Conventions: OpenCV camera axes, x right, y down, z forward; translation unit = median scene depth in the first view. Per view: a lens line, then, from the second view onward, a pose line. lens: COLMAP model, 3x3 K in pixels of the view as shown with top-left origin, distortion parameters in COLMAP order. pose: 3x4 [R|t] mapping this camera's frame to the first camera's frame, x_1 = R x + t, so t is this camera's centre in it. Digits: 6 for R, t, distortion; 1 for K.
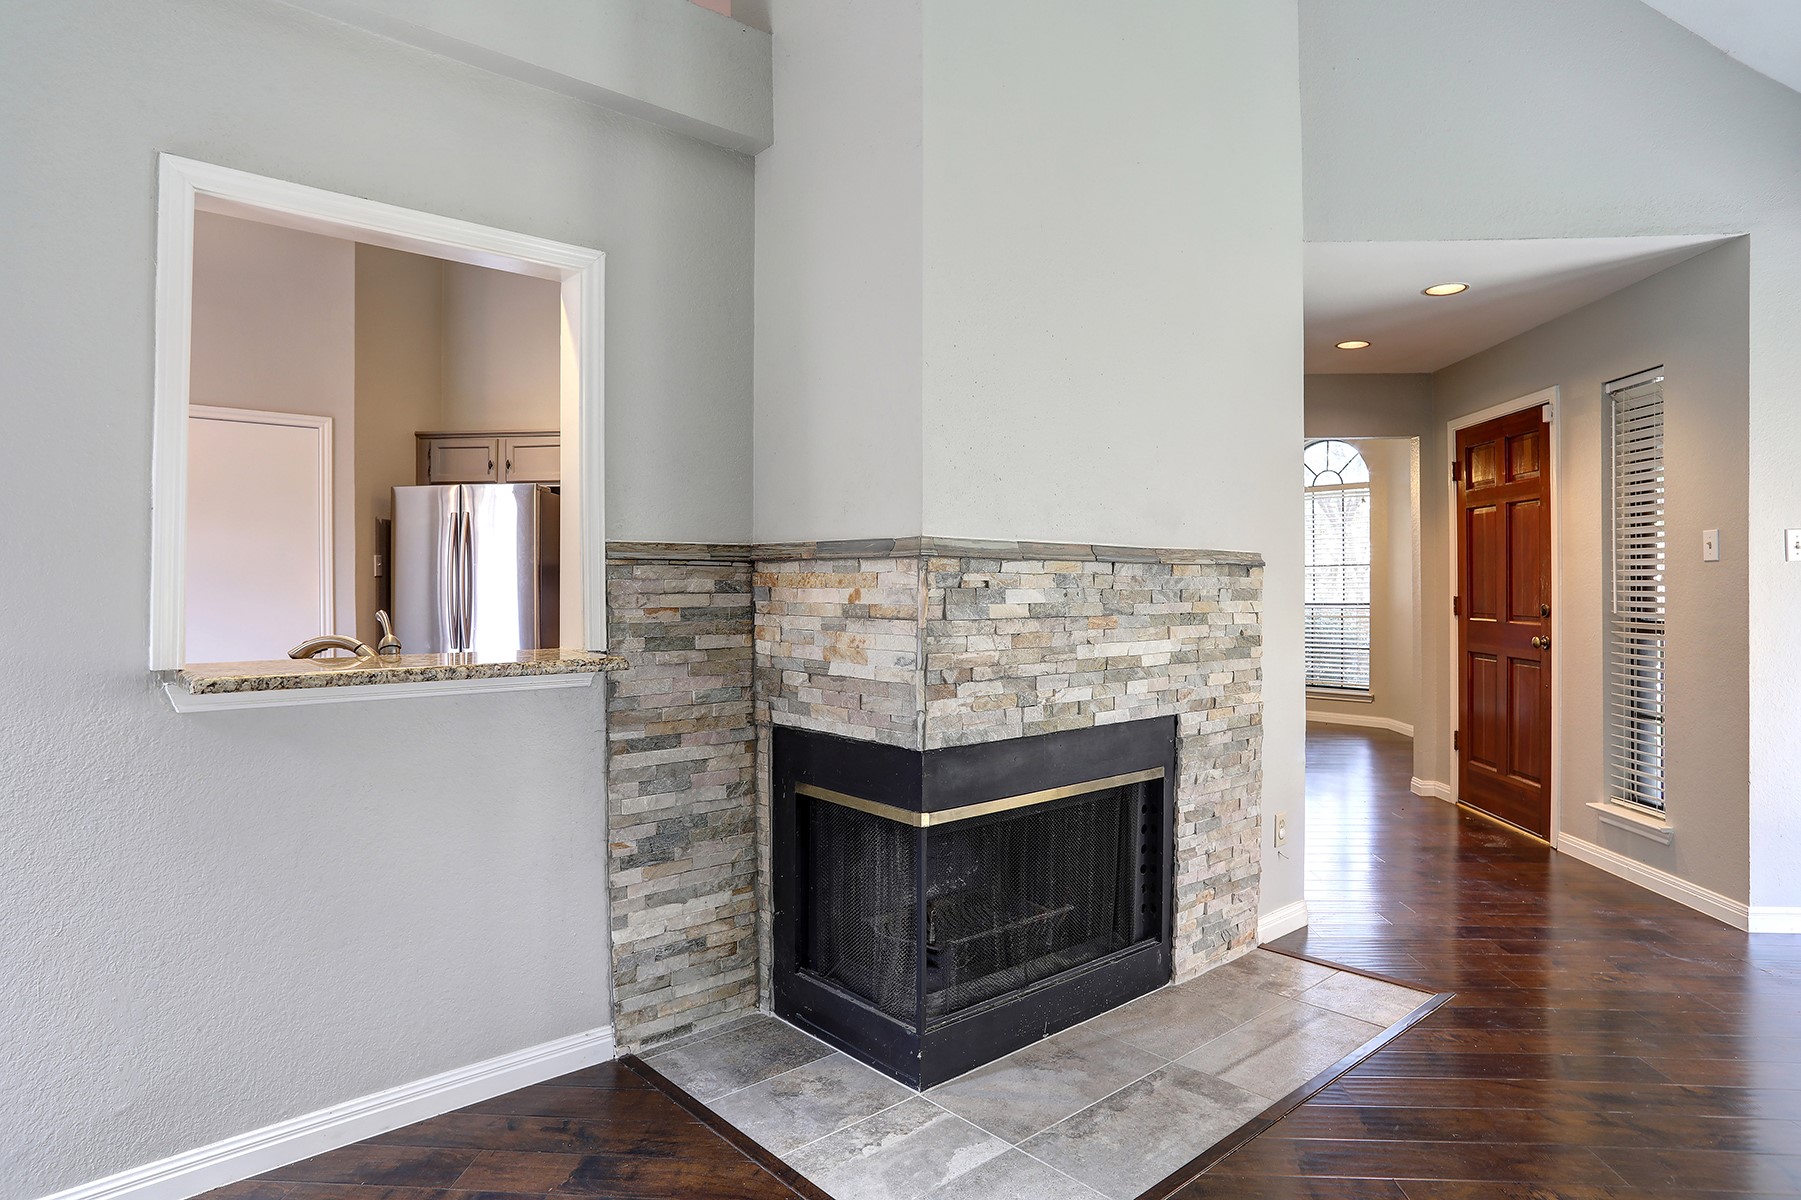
lens RADIAL K [[1031.2, 0, 892.6], [0, 1031.2, 591.4], [0, 0, 1]] dist [-0.074365, 0.045860]
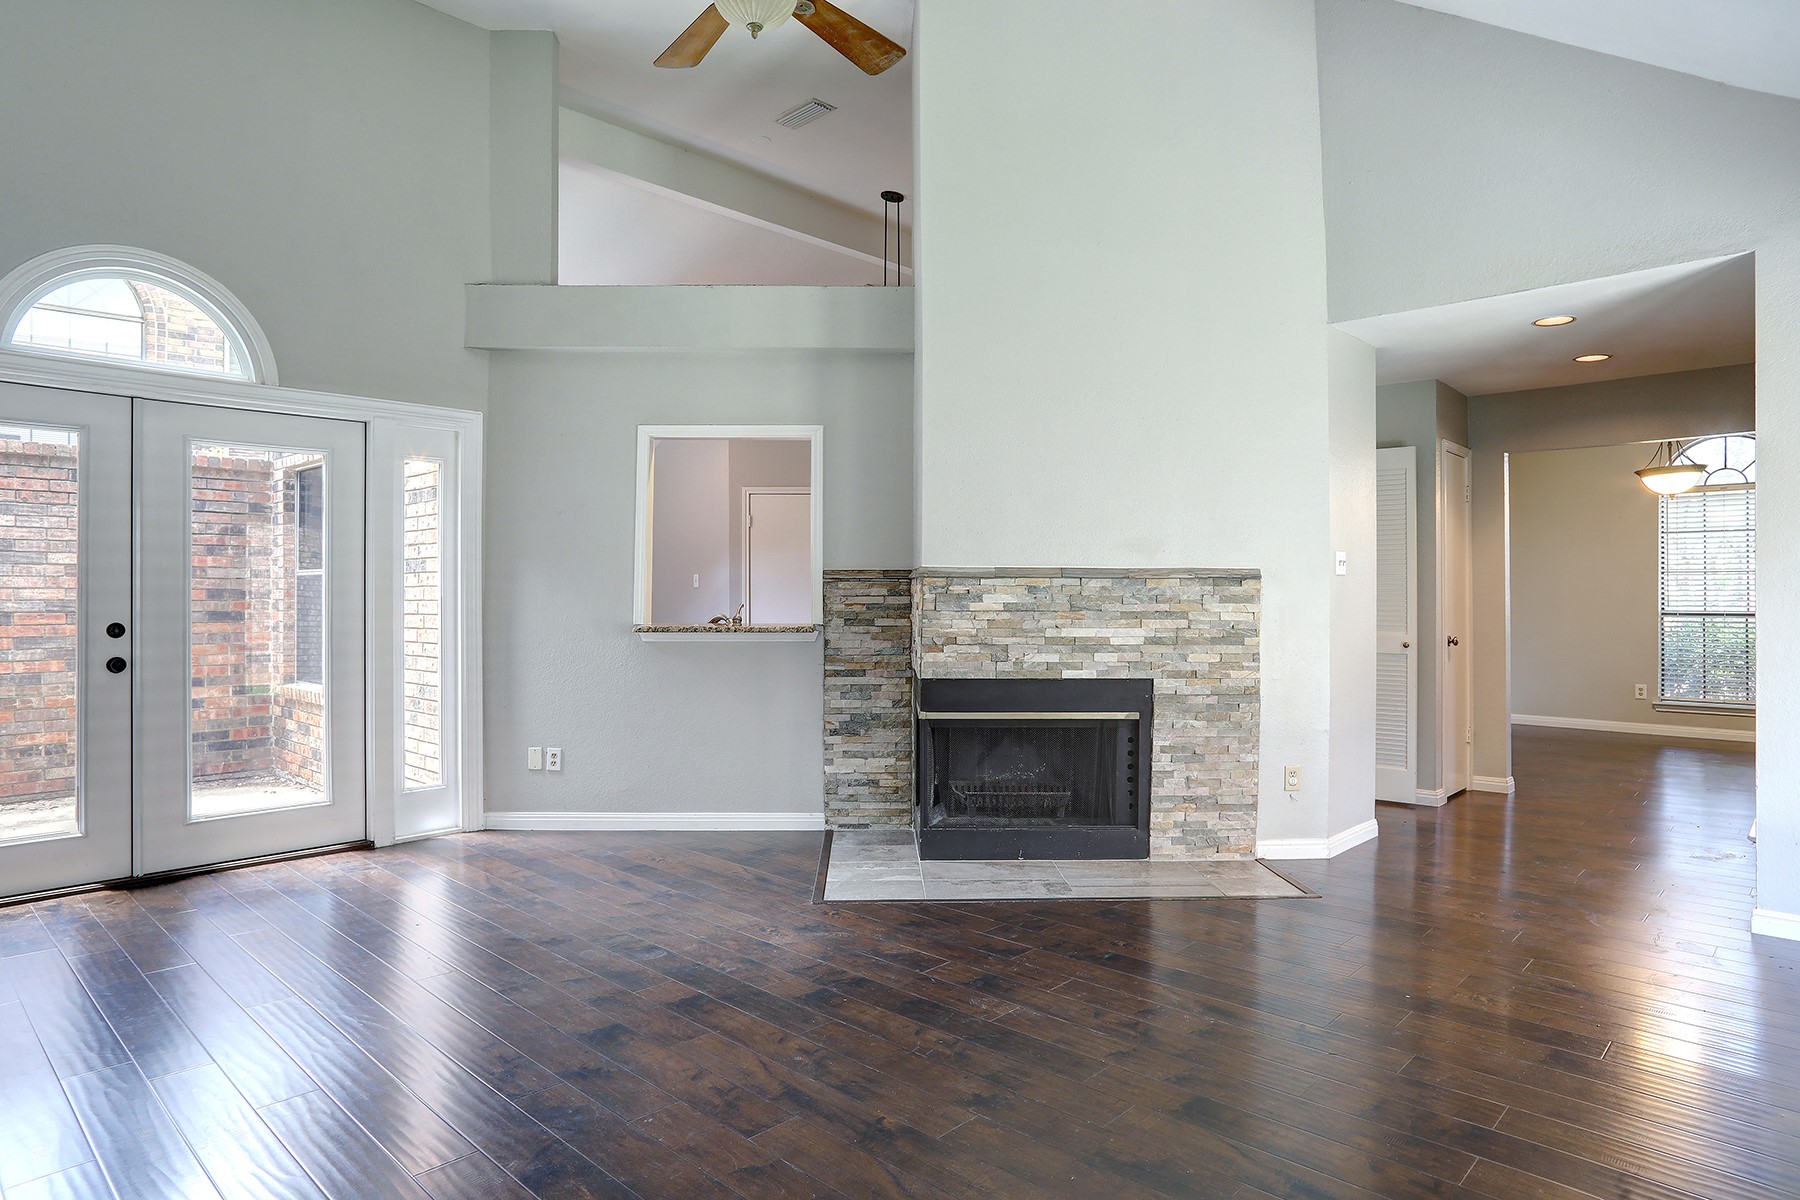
lens RADIAL K [[1030.6, 0, 892.1], [0, 1030.6, 591.4], [0, 0, 1]] dist [-0.074365, 0.045860]
pose [[0.769769, 0.001663, -0.638320, 1.016383], [-0.005289, 0.999979, -0.003773, 0.000196], [0.638300, 0.006281, 0.769762, -0.426302]]
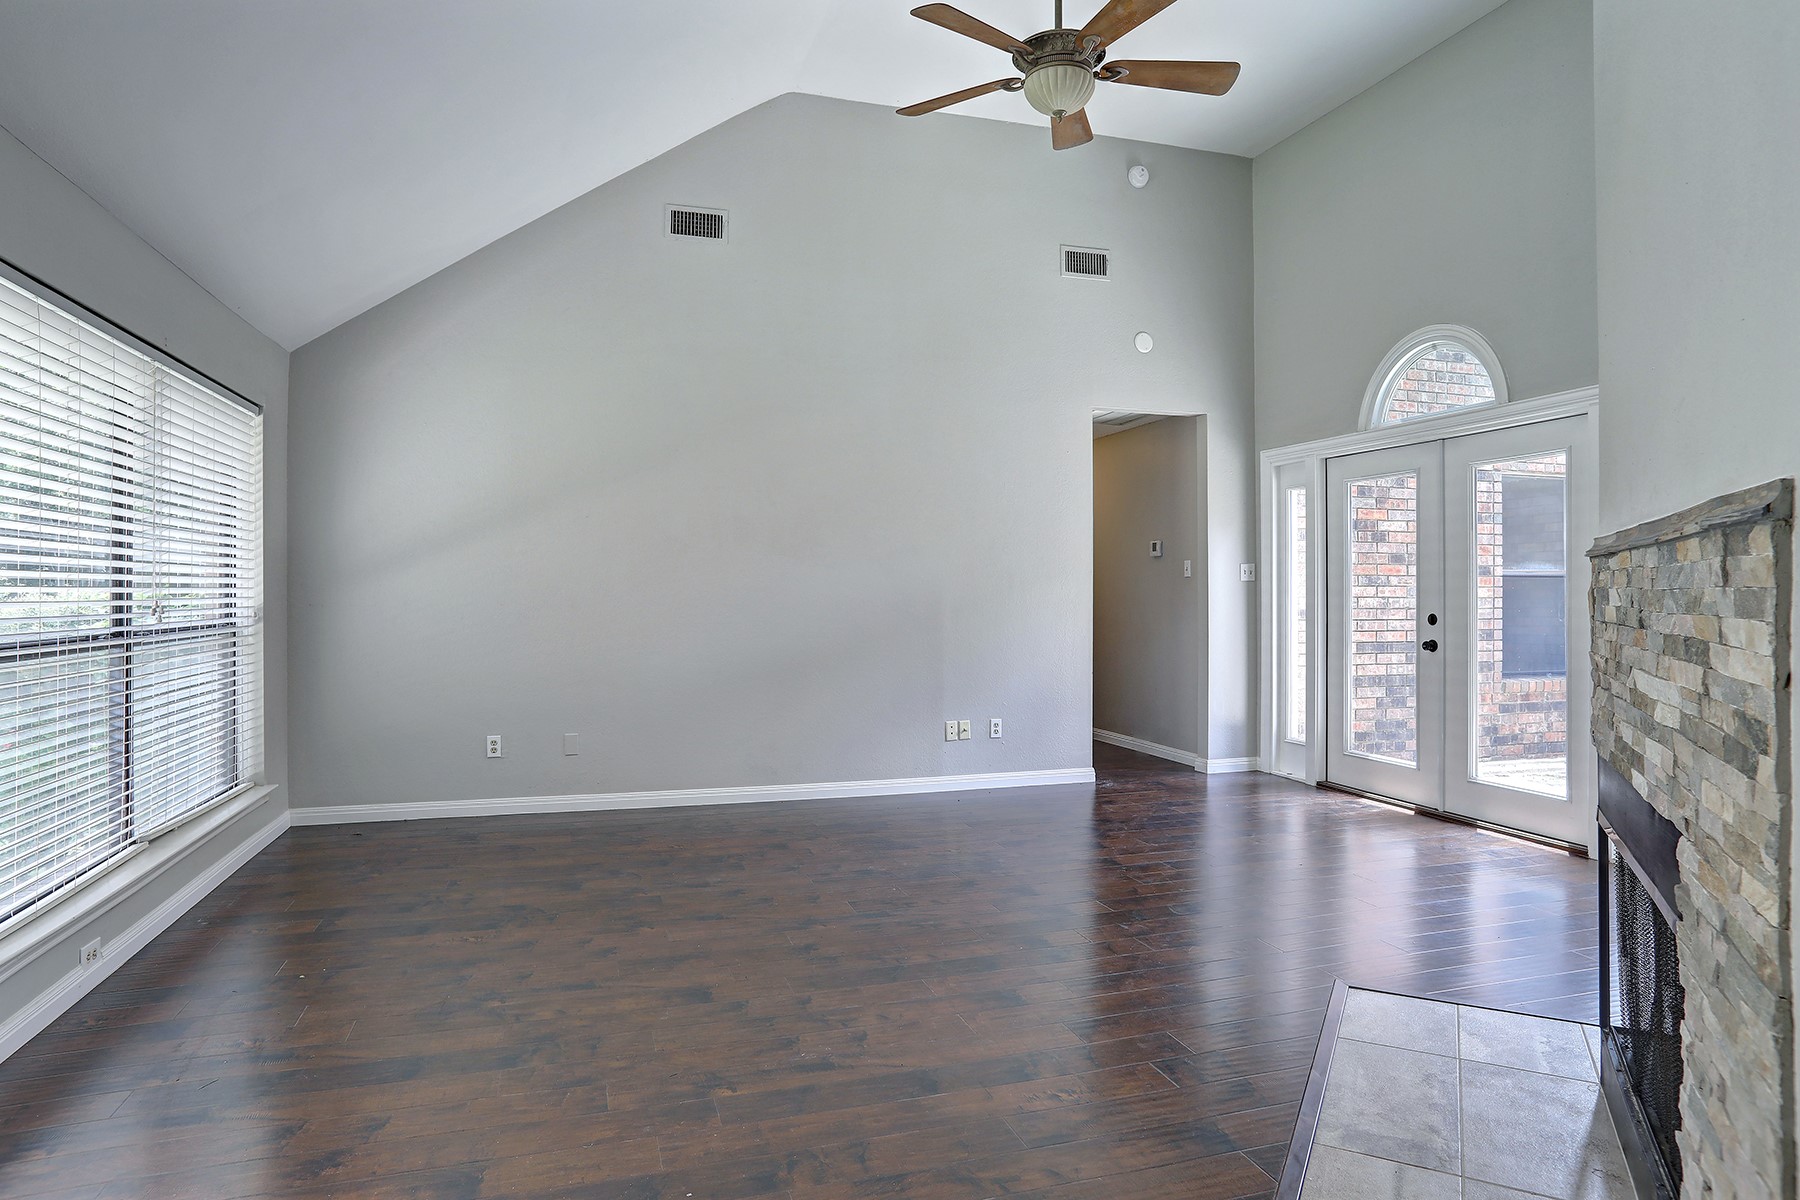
lens RADIAL K [[1030.6, 0, 892.1], [0, 1030.6, 591.4], [0, 0, 1]] dist [-0.074365, 0.045860]
pose [[-0.927976, 0.000195, -0.372639, 0.891667], [-0.000960, 0.999995, 0.002915, -0.000864], [0.372638, 0.003063, -0.927972, 1.376594]]
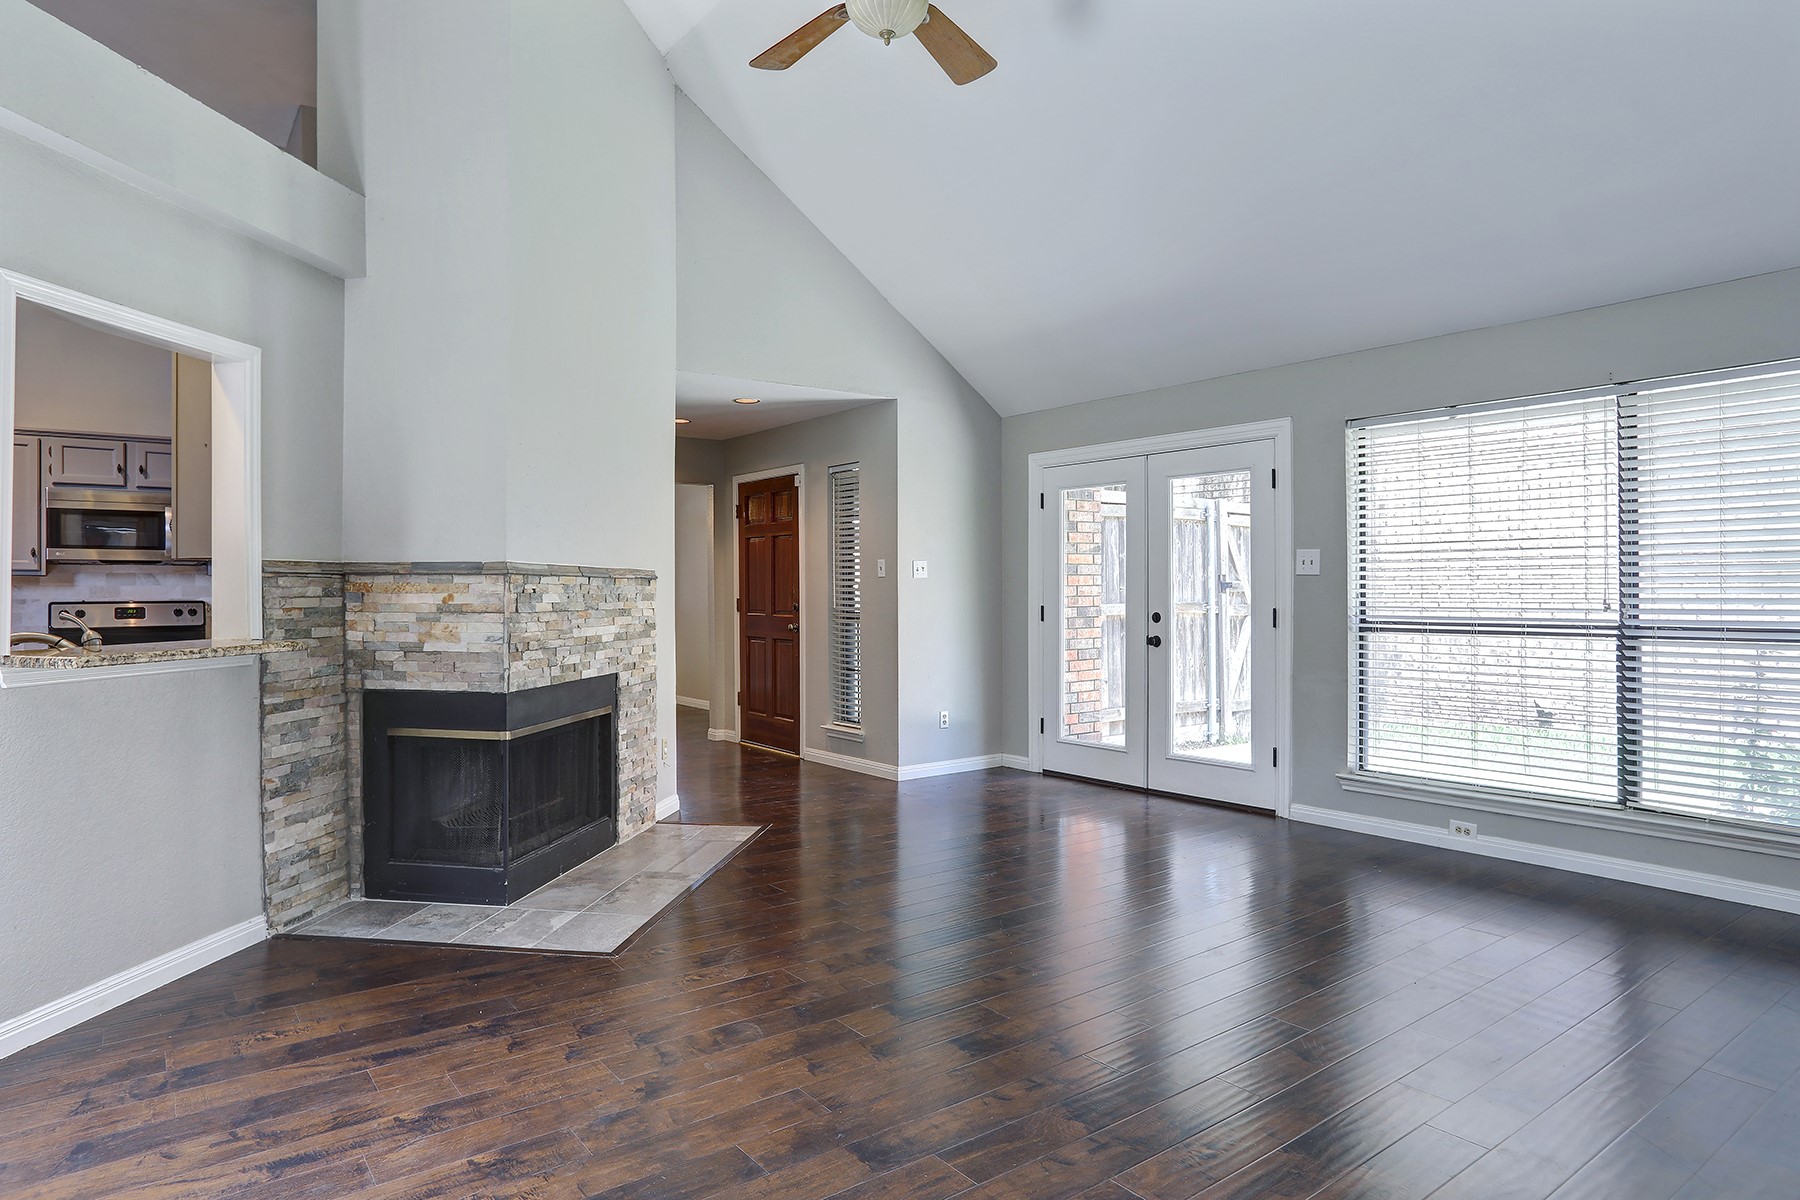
lens RADIAL K [[1046.0, 0, 874.5], [0, 1046.0, 588.2], [0, 0, 1]] dist [-0.073589, 0.050536]
pose [[0.771018, 0.001244, 0.636812, -0.477314], [0.003773, 0.999972, -0.006522, 0.001369], [-0.636802, 0.007431, 0.770991, -0.536414]]
